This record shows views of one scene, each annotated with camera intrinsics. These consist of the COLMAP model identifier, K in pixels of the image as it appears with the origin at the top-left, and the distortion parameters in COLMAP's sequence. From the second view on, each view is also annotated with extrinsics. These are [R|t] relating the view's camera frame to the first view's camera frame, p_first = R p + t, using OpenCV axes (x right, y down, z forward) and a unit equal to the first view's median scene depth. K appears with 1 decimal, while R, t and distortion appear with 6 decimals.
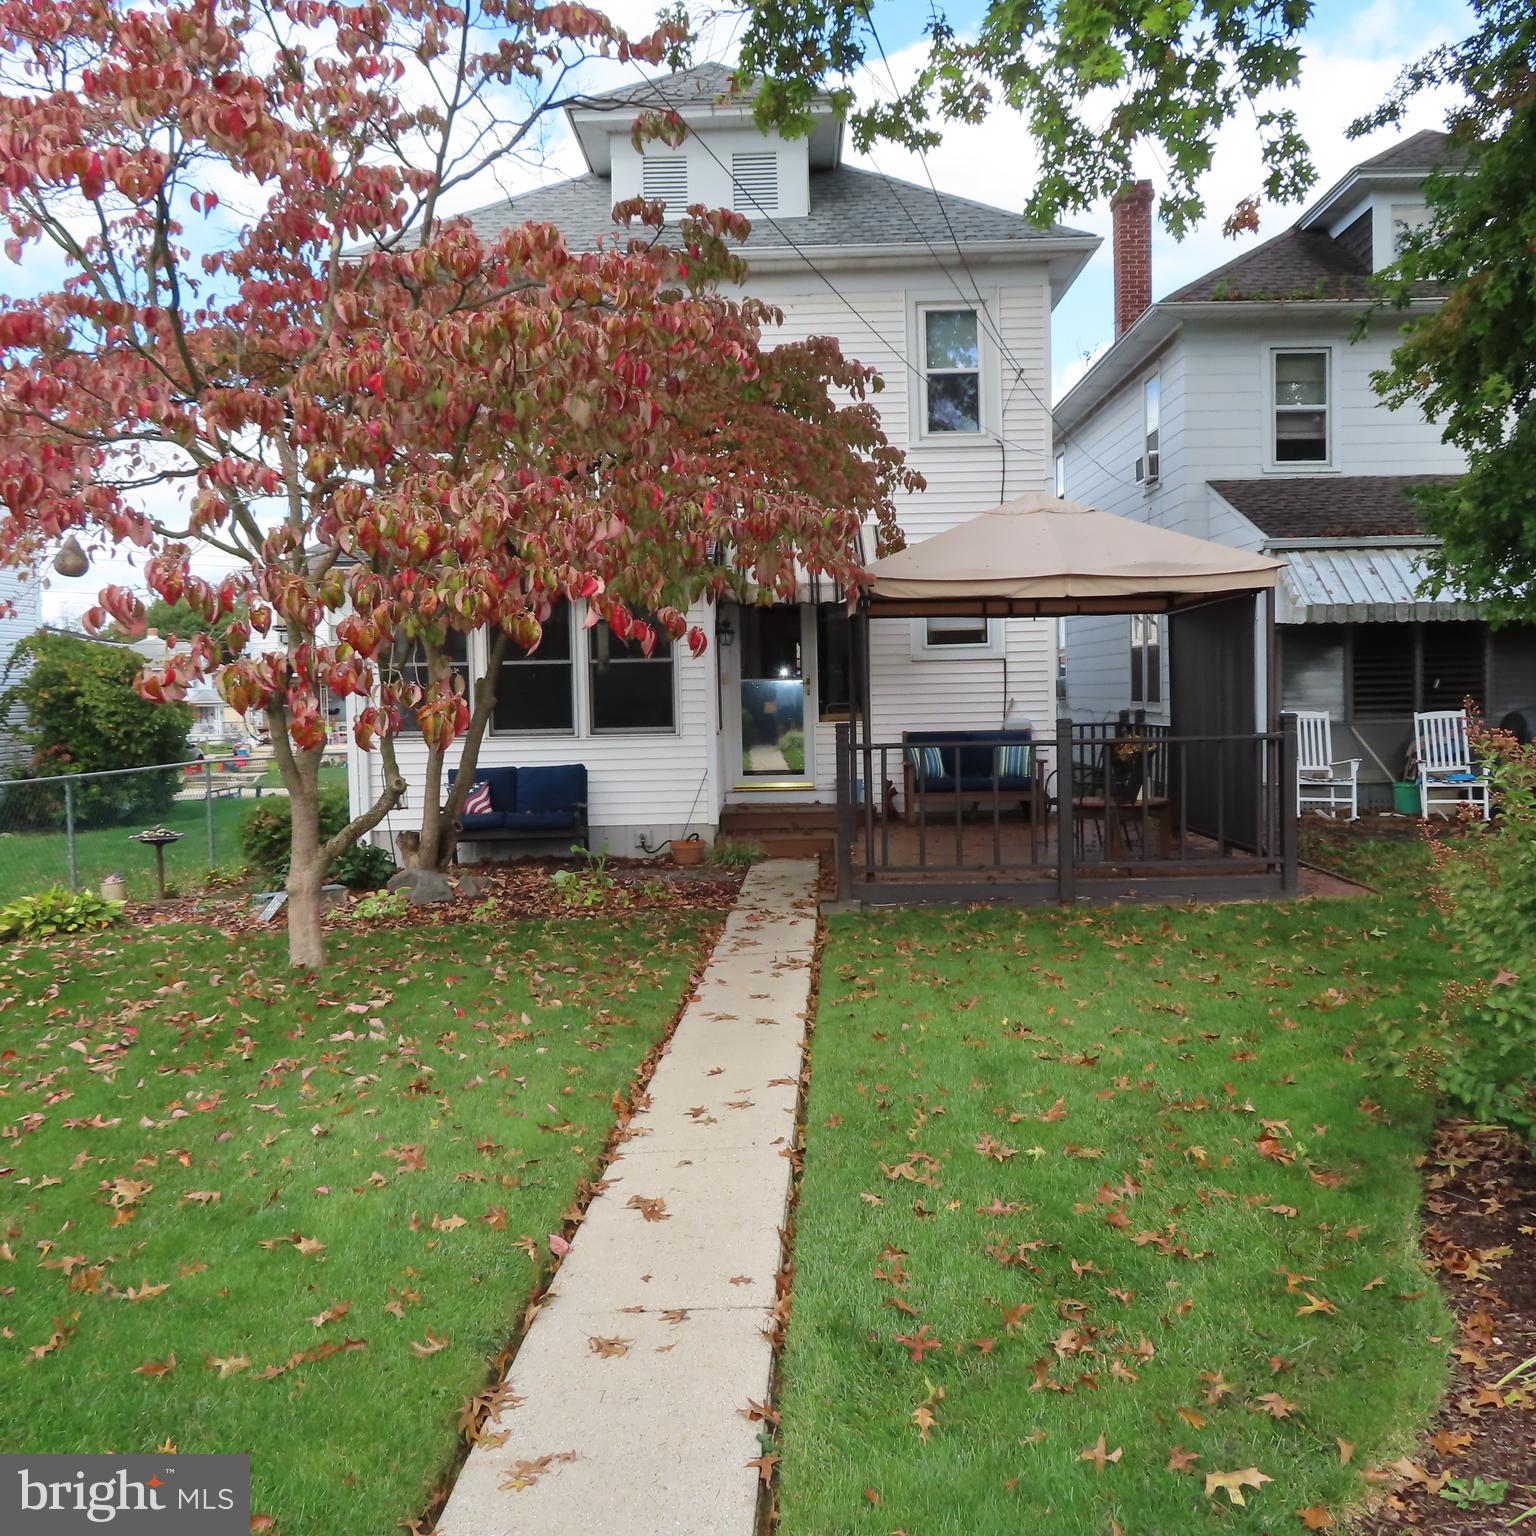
lens RADIAL K [[1454.8, 0, 771.2], [0, 1454.8, 769.2], [0, 0, 1]] dist [-0.013221, 0.000000]
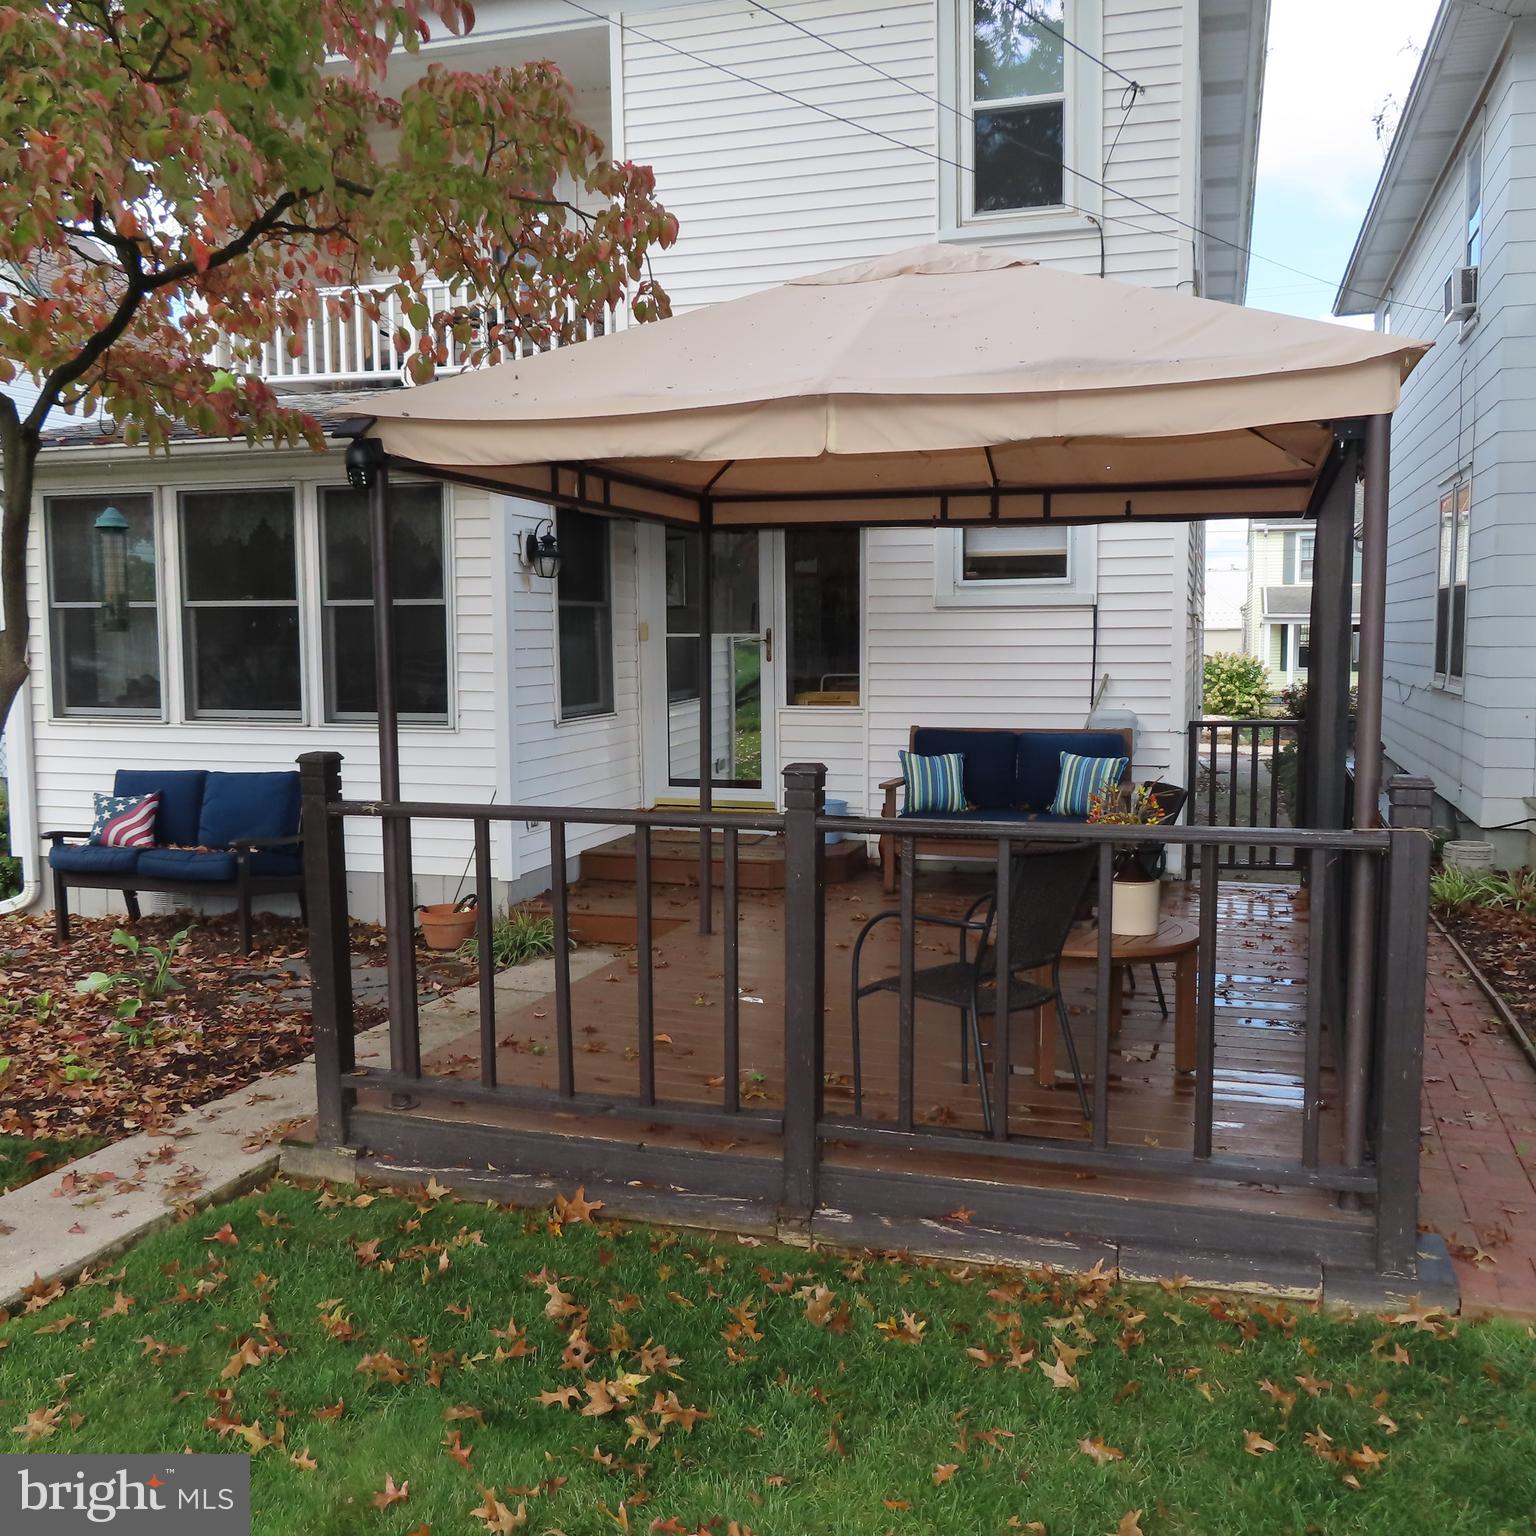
lens RADIAL K [[1454.8, 0, 763.4], [0, 1454.8, 765.3], [0, 0, 1]] dist [-0.013221, 0.000000]
pose [[0.957234, 0.042957, -0.286109, 0.204161], [-0.031179, 0.998473, 0.045597, -0.035223], [0.287631, -0.034726, 0.957112, 0.415634]]
